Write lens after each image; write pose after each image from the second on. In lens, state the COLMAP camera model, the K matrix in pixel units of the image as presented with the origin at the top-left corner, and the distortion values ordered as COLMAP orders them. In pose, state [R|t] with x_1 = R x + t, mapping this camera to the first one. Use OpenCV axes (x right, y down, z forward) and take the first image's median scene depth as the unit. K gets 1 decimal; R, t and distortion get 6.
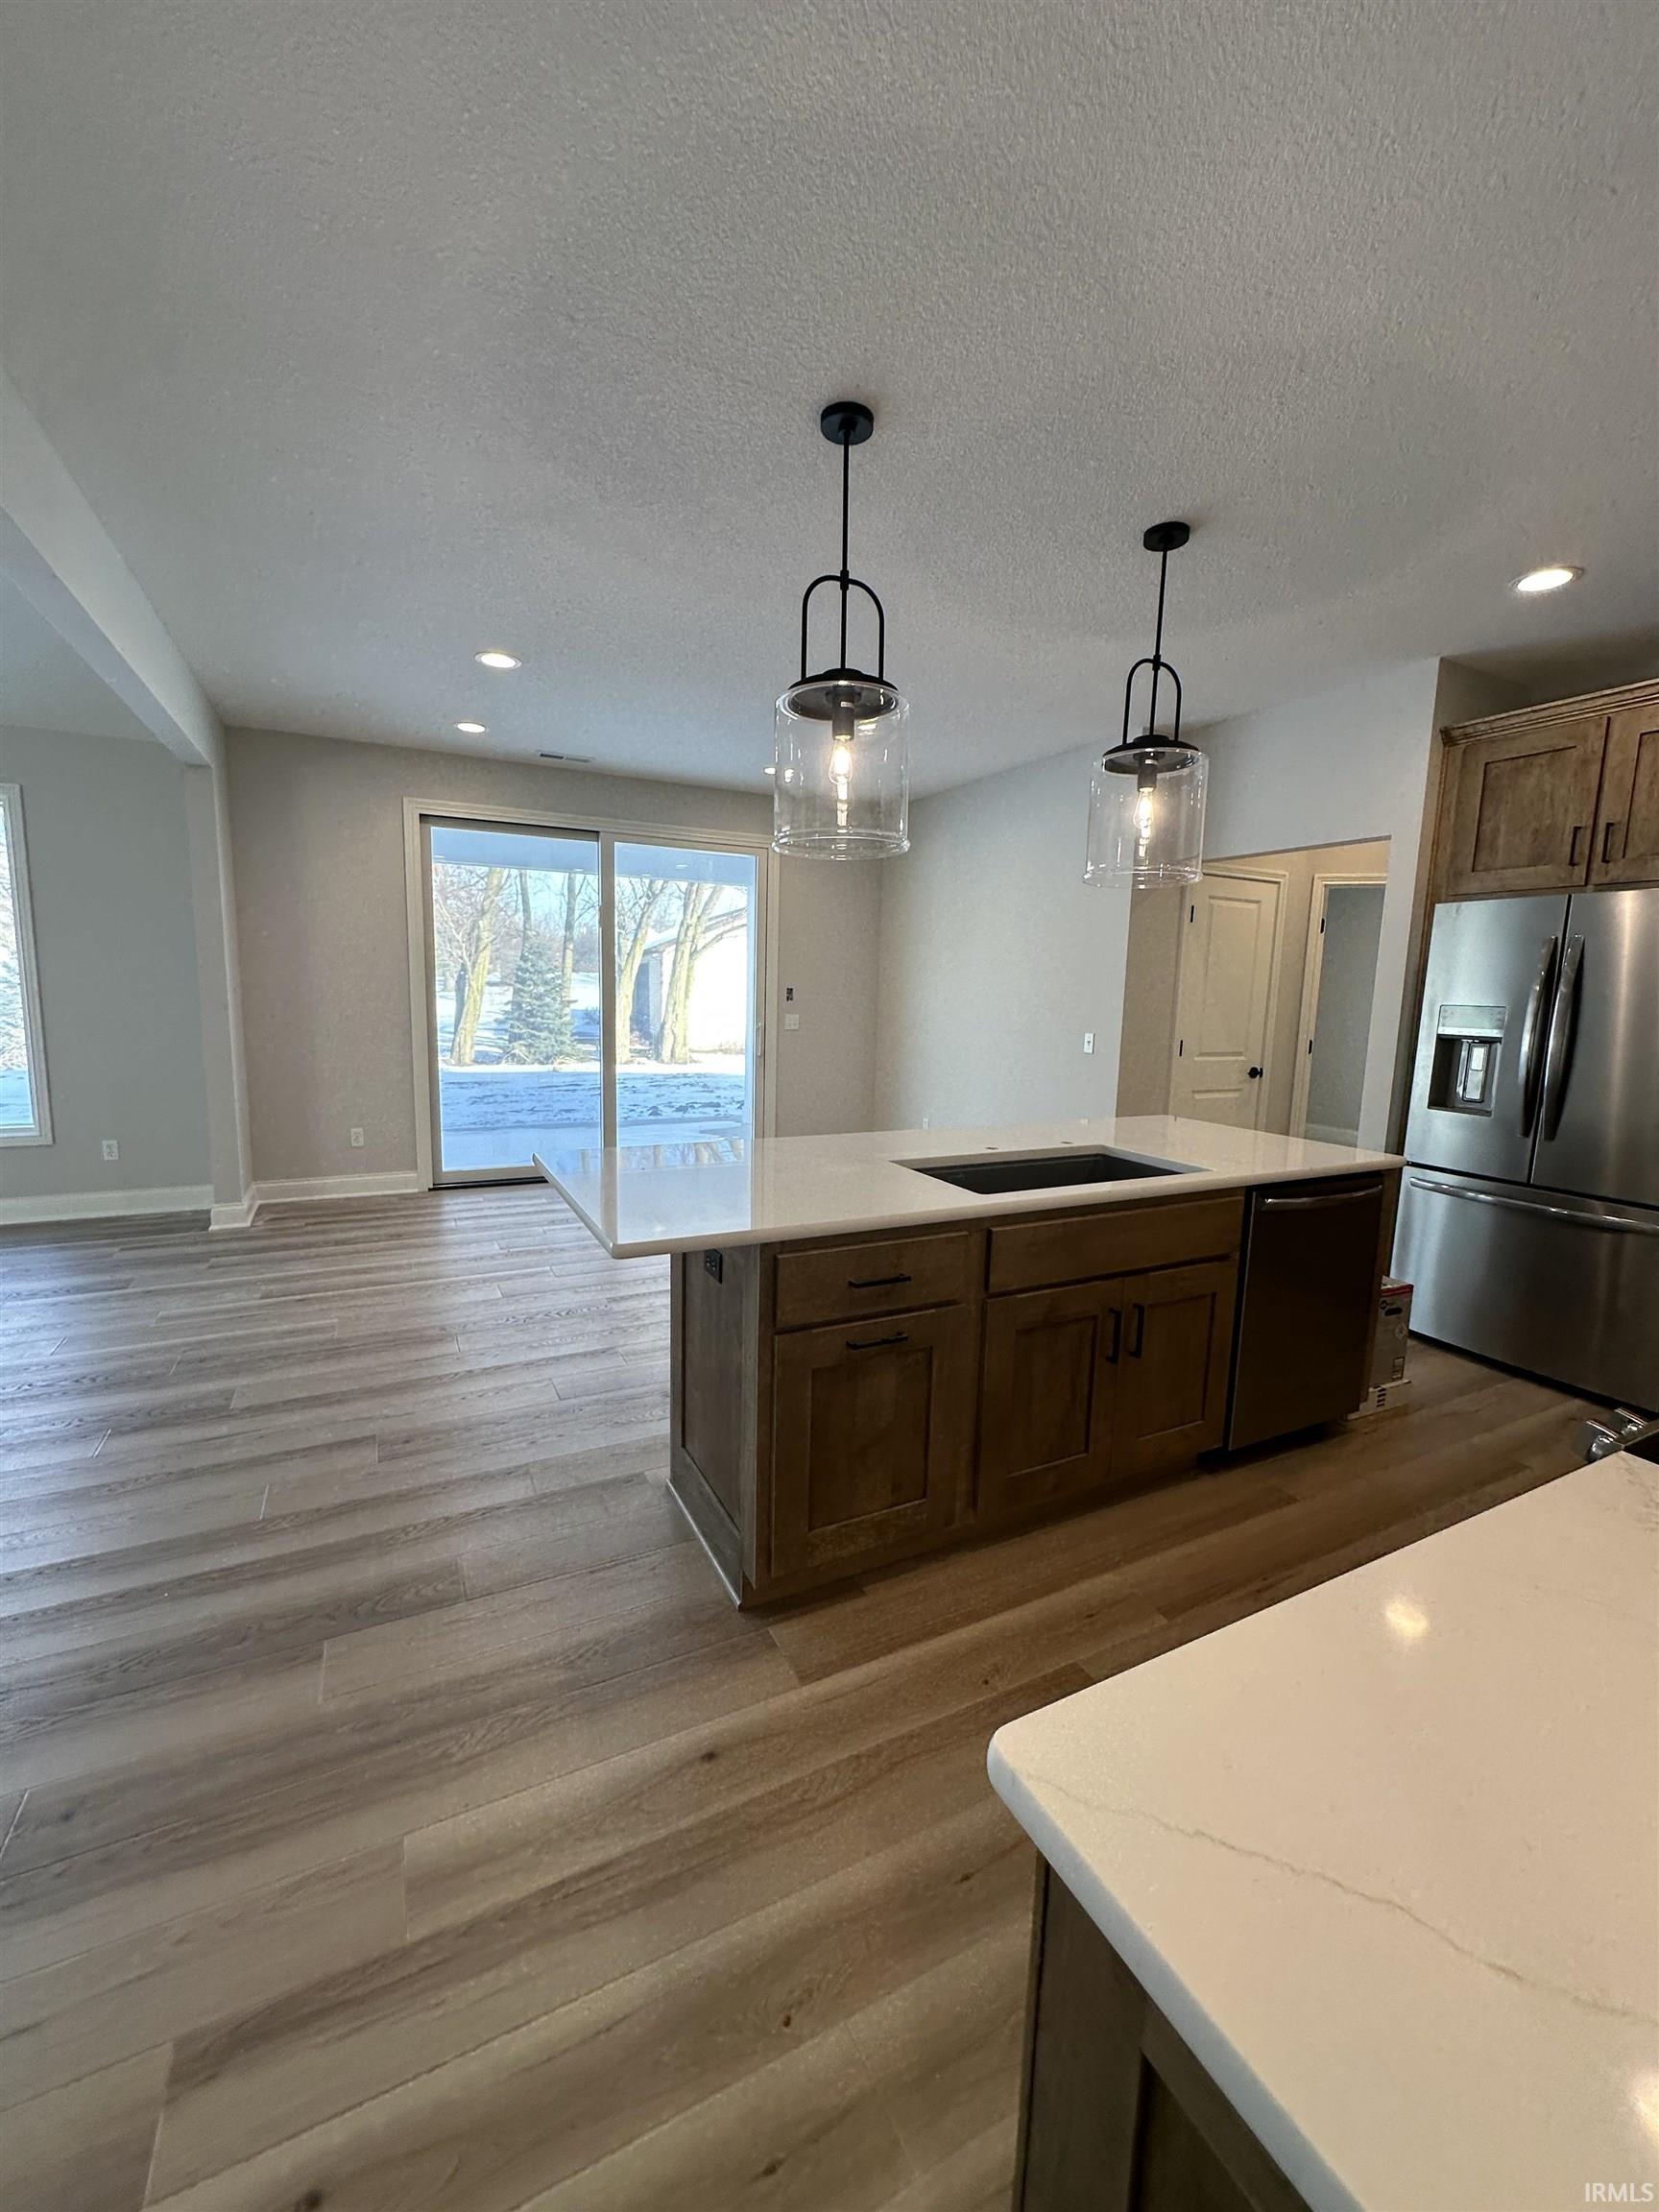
lens RADIAL K [[882.3, 0, 829.4], [0, 882.3, 1109.8], [0, 0, 1]] dist [-0.002971, 0.000491]
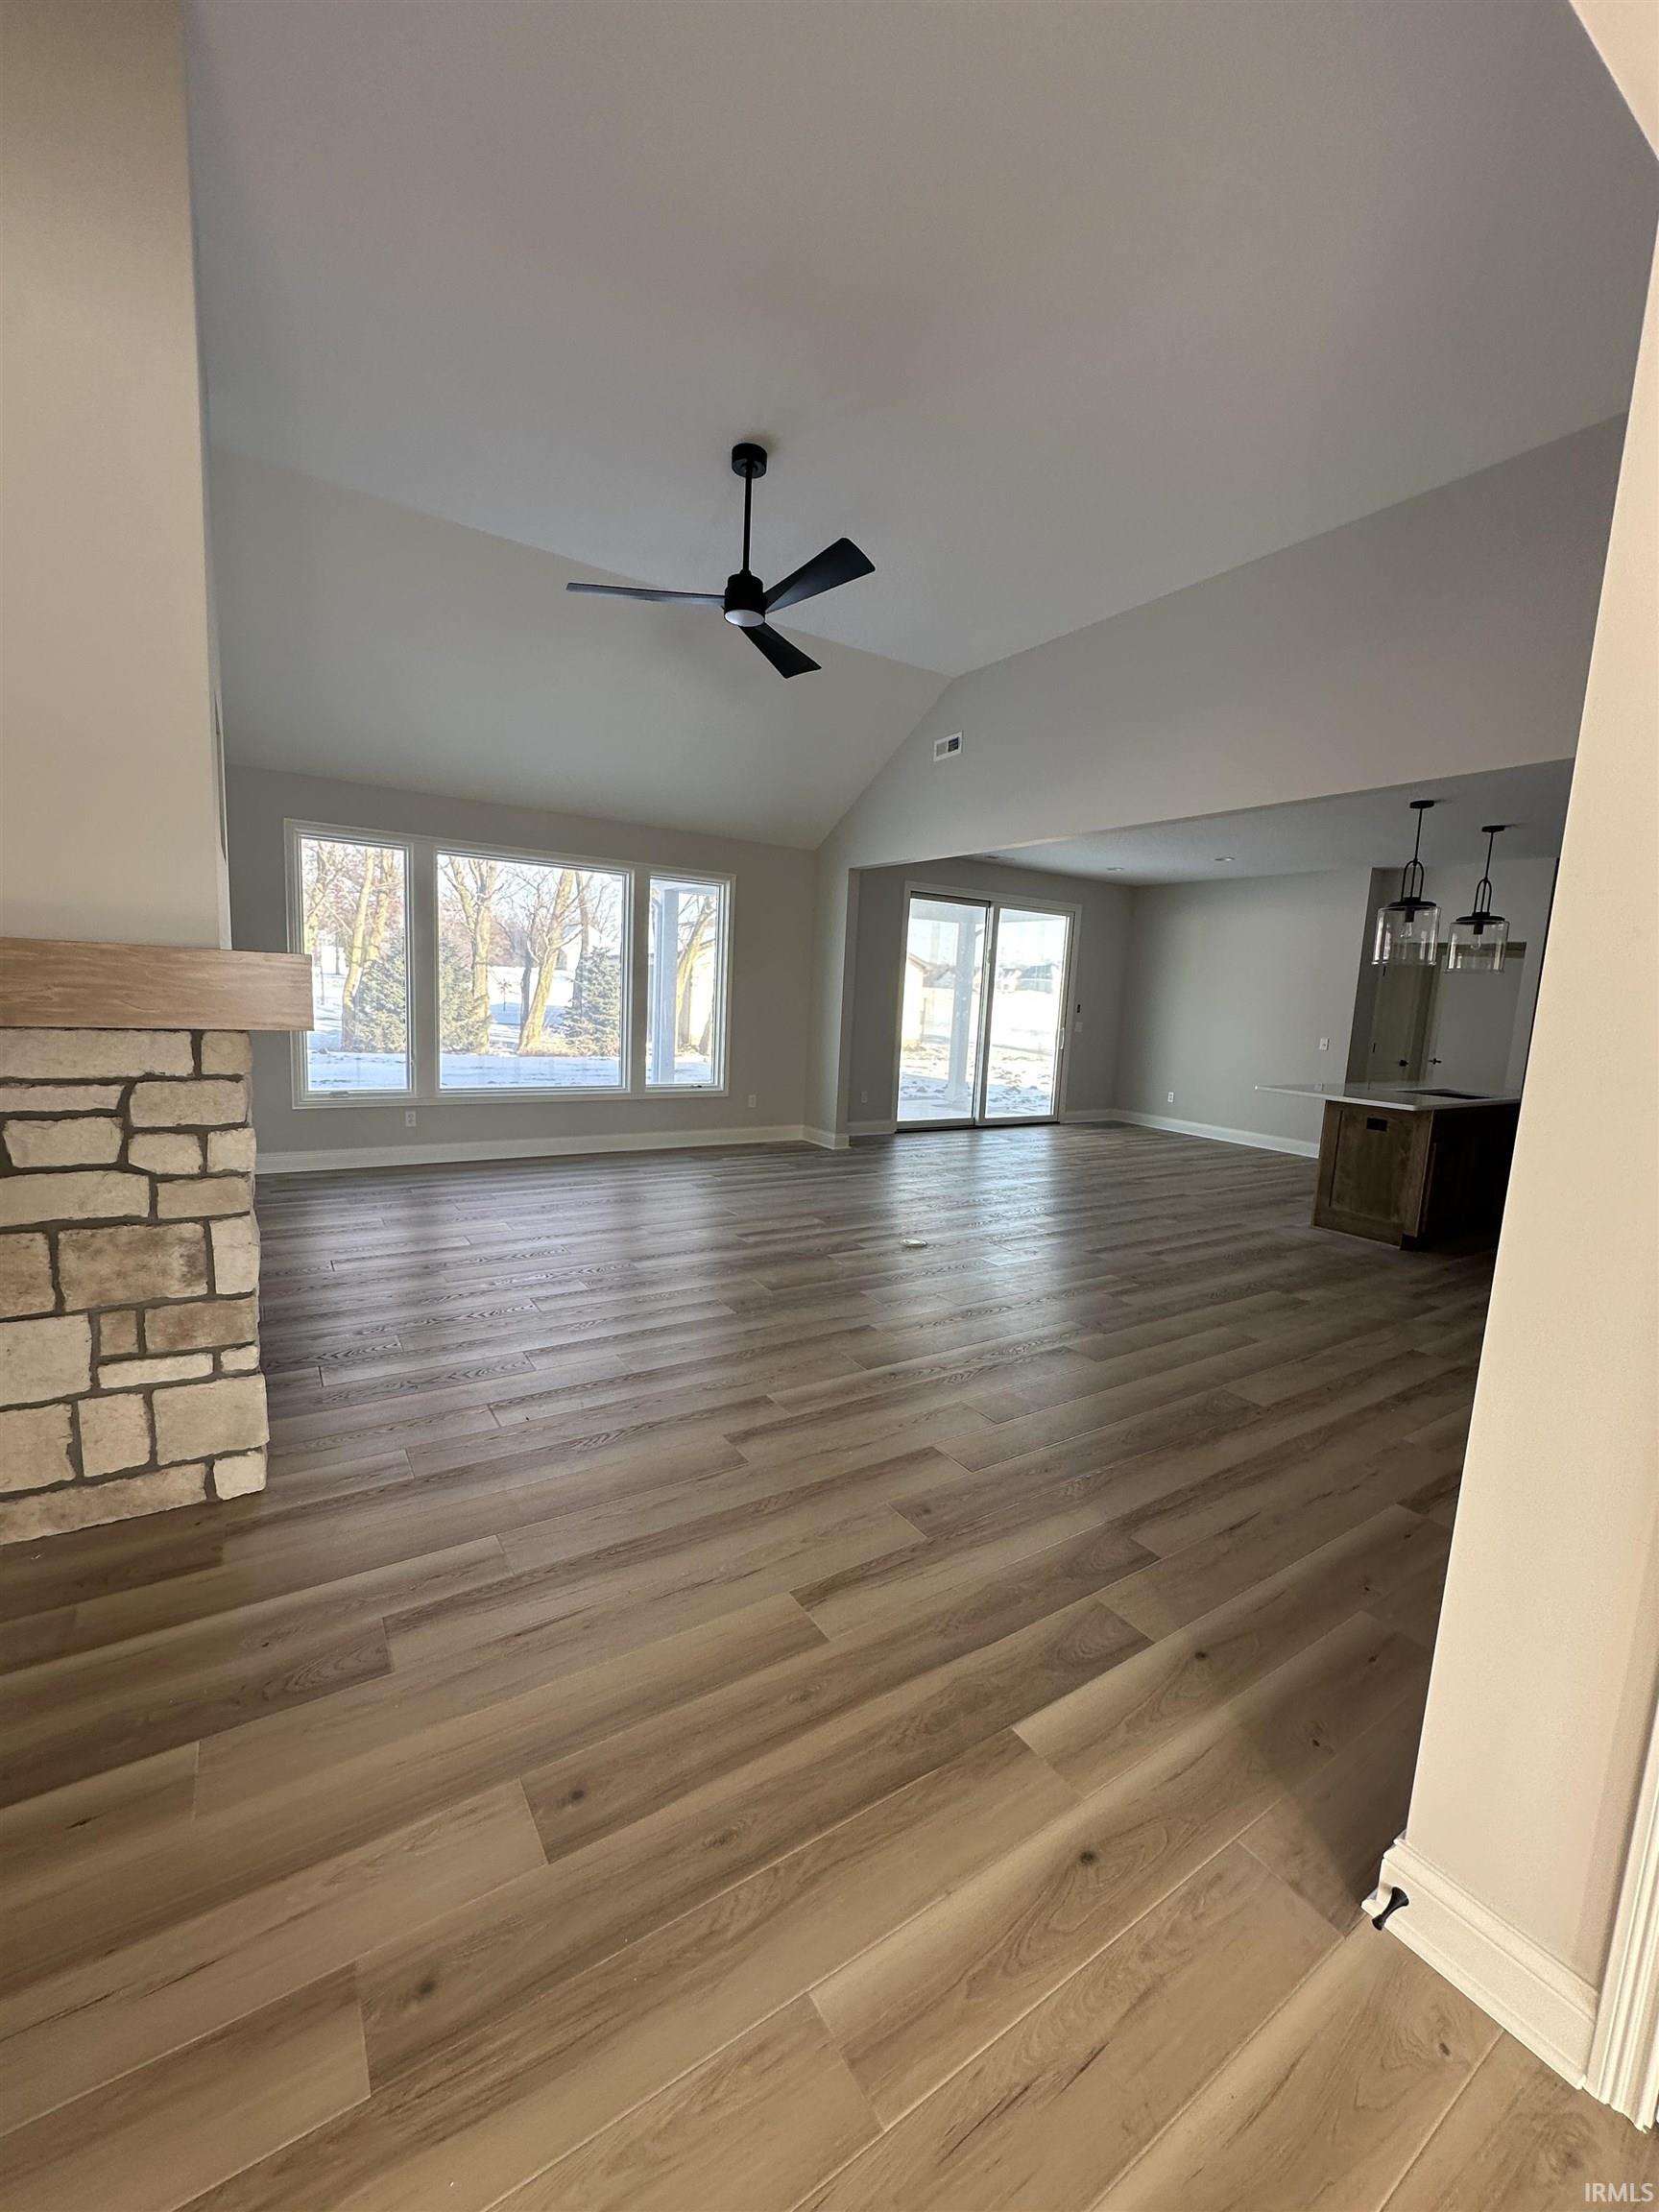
lens RADIAL K [[882.3, 0, 819.6], [0, 882.3, 1114.3], [0, 0, 1]] dist [-0.002971, 0.000491]
pose [[0.992304, 0.014026, 0.123028, -1.297972], [-0.014471, 0.999892, 0.002717, 0.096952], [-0.122977, -0.004476, 0.992399, -0.860862]]
